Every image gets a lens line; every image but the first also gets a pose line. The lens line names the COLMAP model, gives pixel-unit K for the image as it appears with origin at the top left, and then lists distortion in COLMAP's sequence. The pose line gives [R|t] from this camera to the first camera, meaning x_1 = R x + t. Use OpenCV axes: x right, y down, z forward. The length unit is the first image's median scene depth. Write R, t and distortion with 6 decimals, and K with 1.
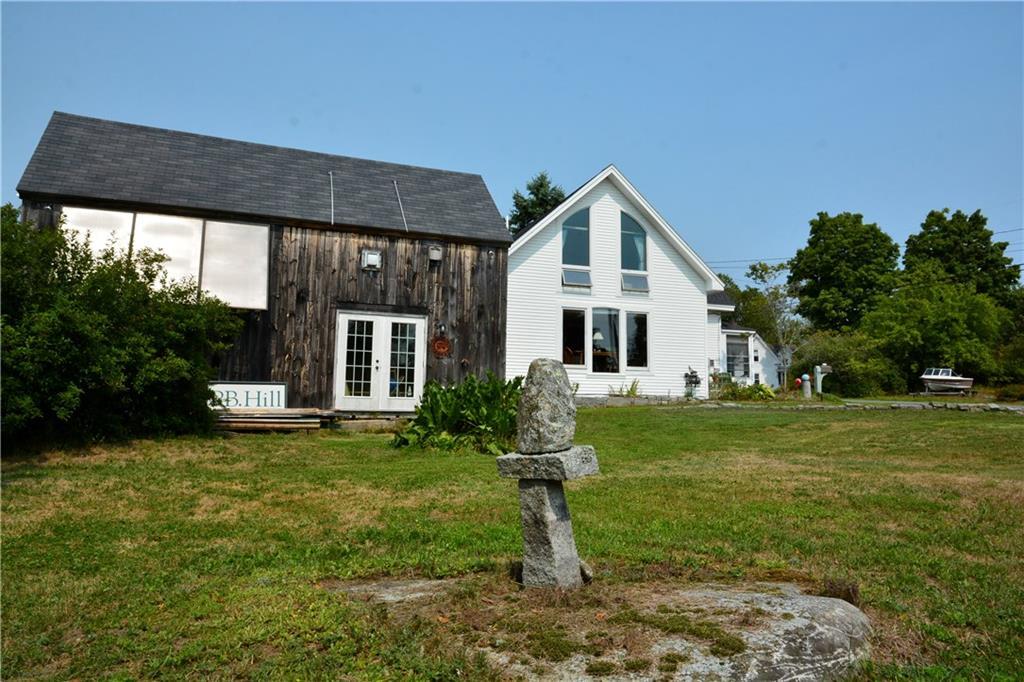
lens RADIAL K [[697.0, 0, 512.0], [0, 697.0, 341.0], [0, 0, 1]] dist [-0.022707, 0.004785]
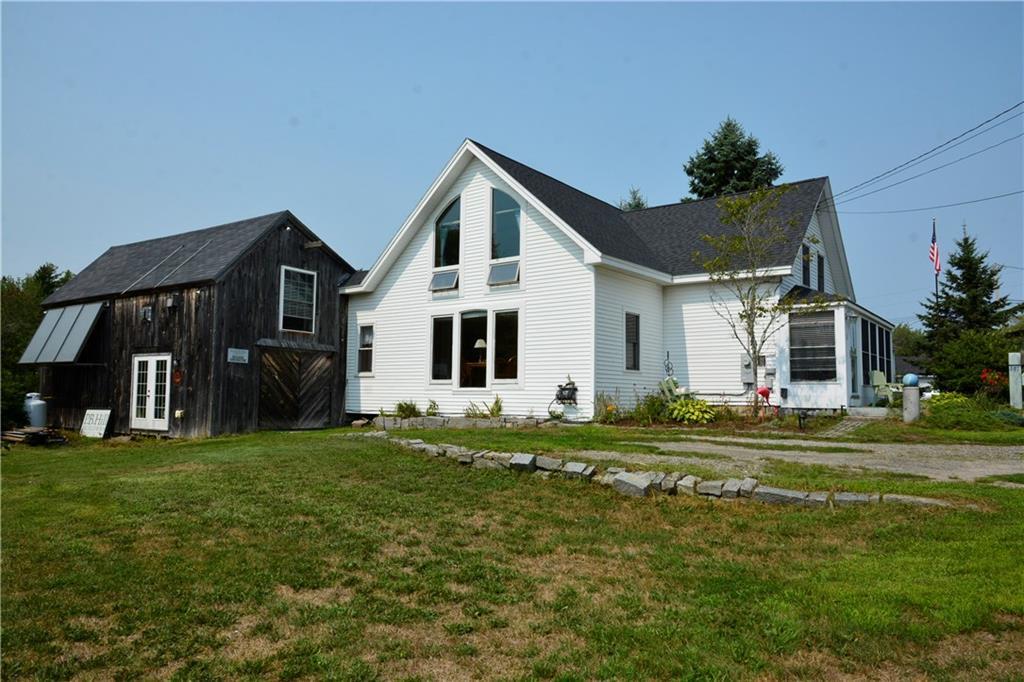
lens RADIAL K [[697.0, 0, 512.0], [0, 697.0, 341.0], [0, 0, 1]] dist [-0.022707, 0.004785]
pose [[0.553841, -0.069716, -0.829699, 0.860357], [0.076933, 0.996510, -0.032378, 0.020339], [0.829061, -0.045899, 0.557272, 0.573708]]
